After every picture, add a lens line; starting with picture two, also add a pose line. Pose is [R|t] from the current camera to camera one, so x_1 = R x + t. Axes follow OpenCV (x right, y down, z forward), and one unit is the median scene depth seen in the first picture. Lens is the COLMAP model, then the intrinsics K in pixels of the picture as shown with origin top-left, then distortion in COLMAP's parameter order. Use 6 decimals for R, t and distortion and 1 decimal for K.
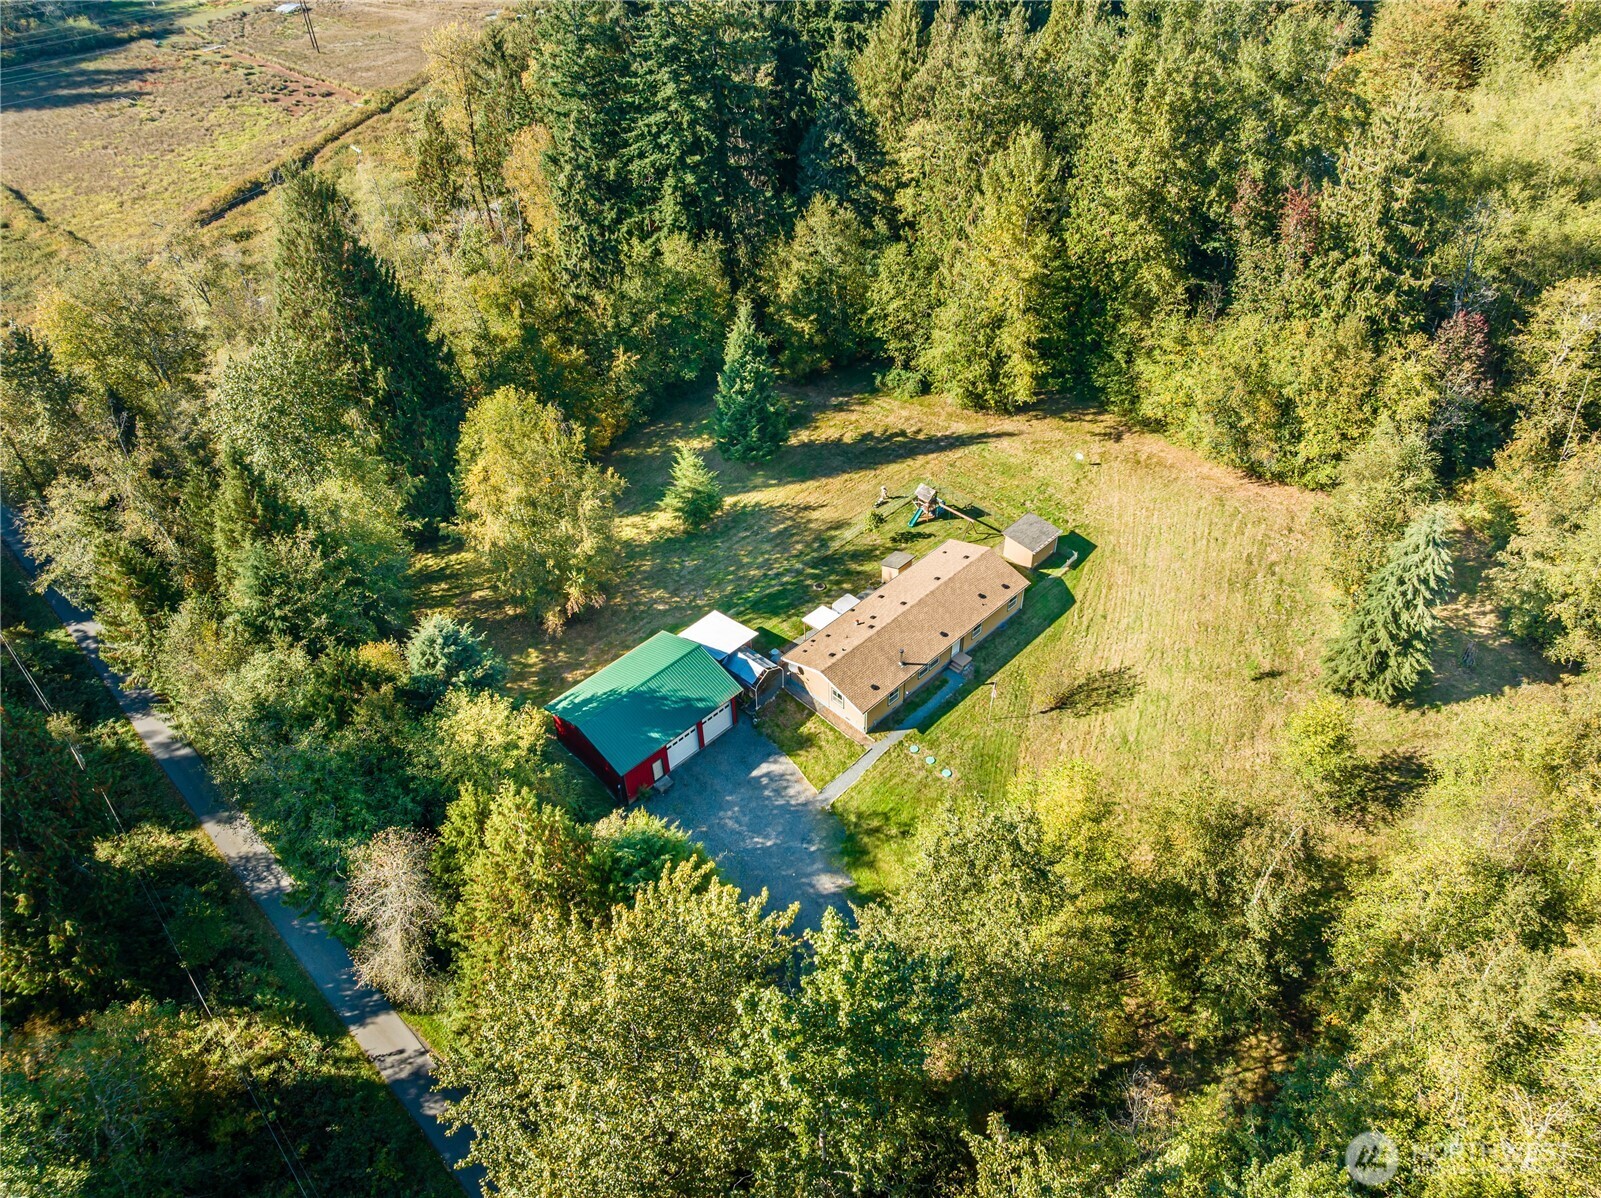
lens RADIAL K [[1140.4, 0, 783.5], [0, 1140.4, 596.5], [0, 0, 1]] dist [-0.041264, -0.001786]
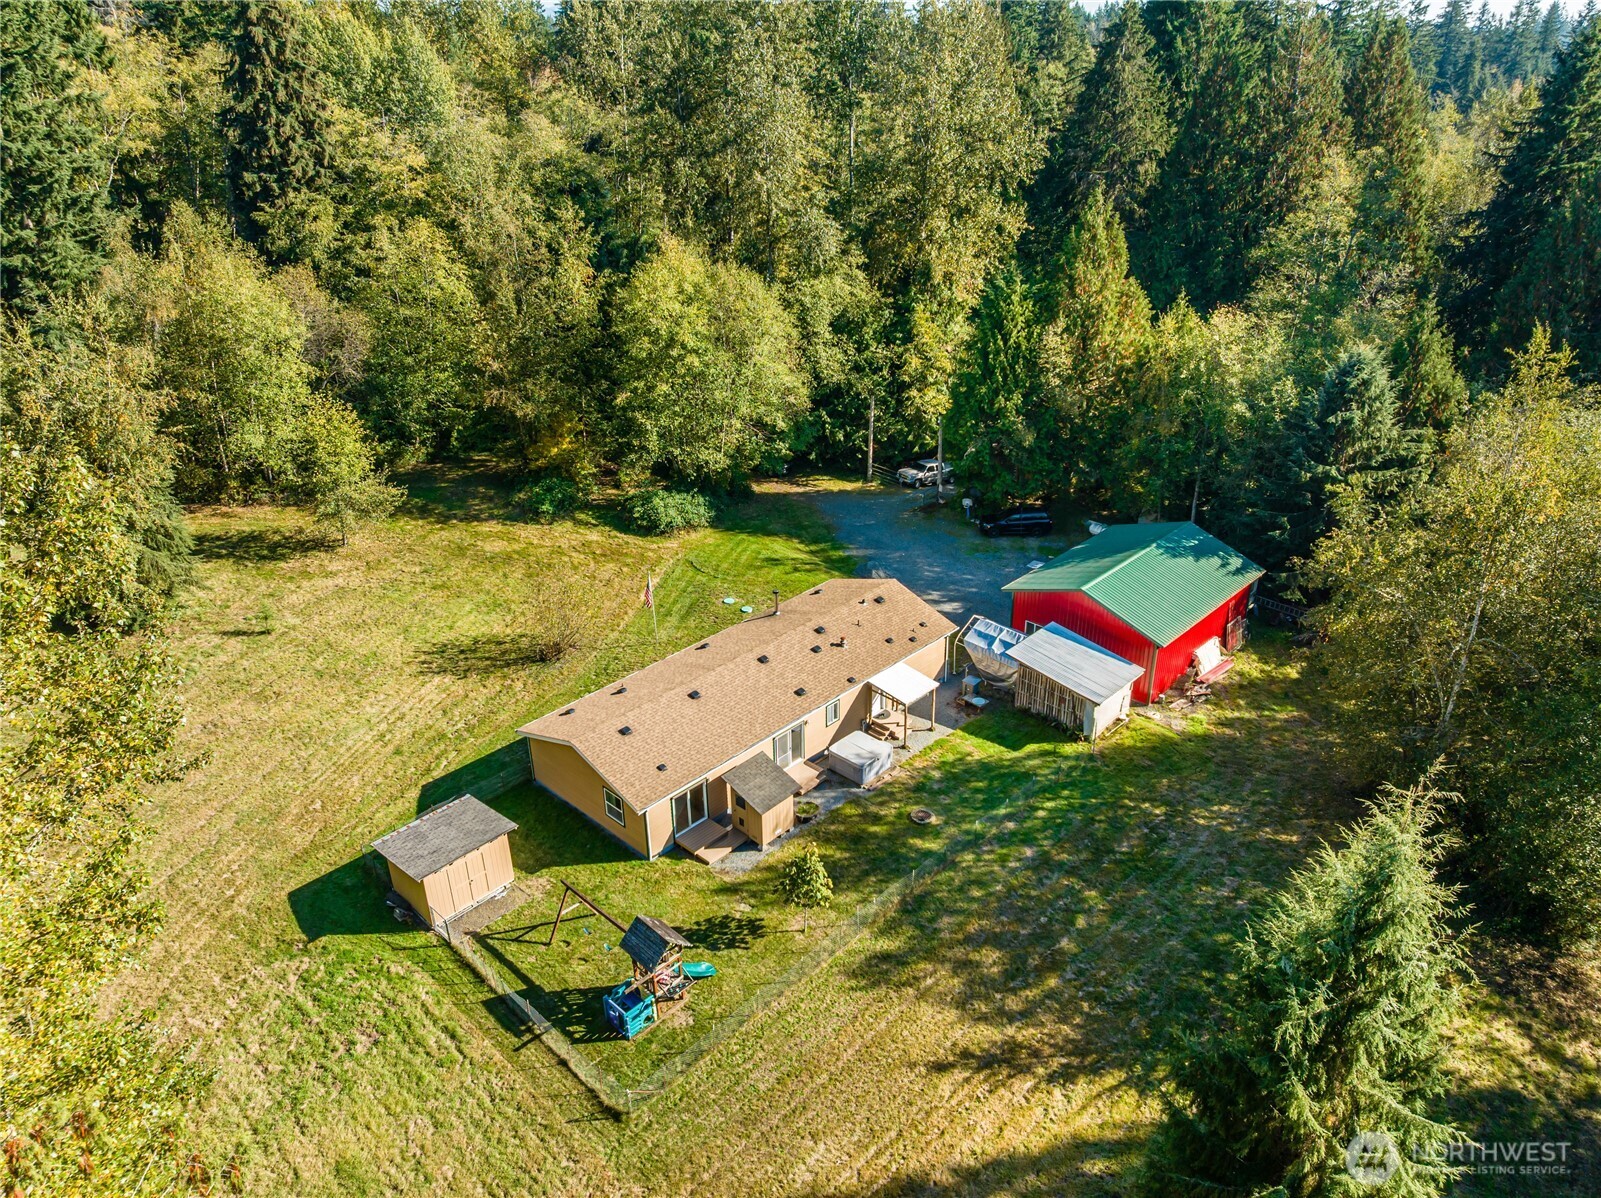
lens RADIAL K [[1140.4, 0, 783.5], [0, 1140.4, 596.5], [0, 0, 1]] dist [-0.041264, -0.001786]
pose [[-0.999721, 0.023591, -0.000645, 0.092543], [0.008789, 0.397506, 0.917557, -0.527866], [0.021903, 0.917296, -0.397603, 1.172669]]
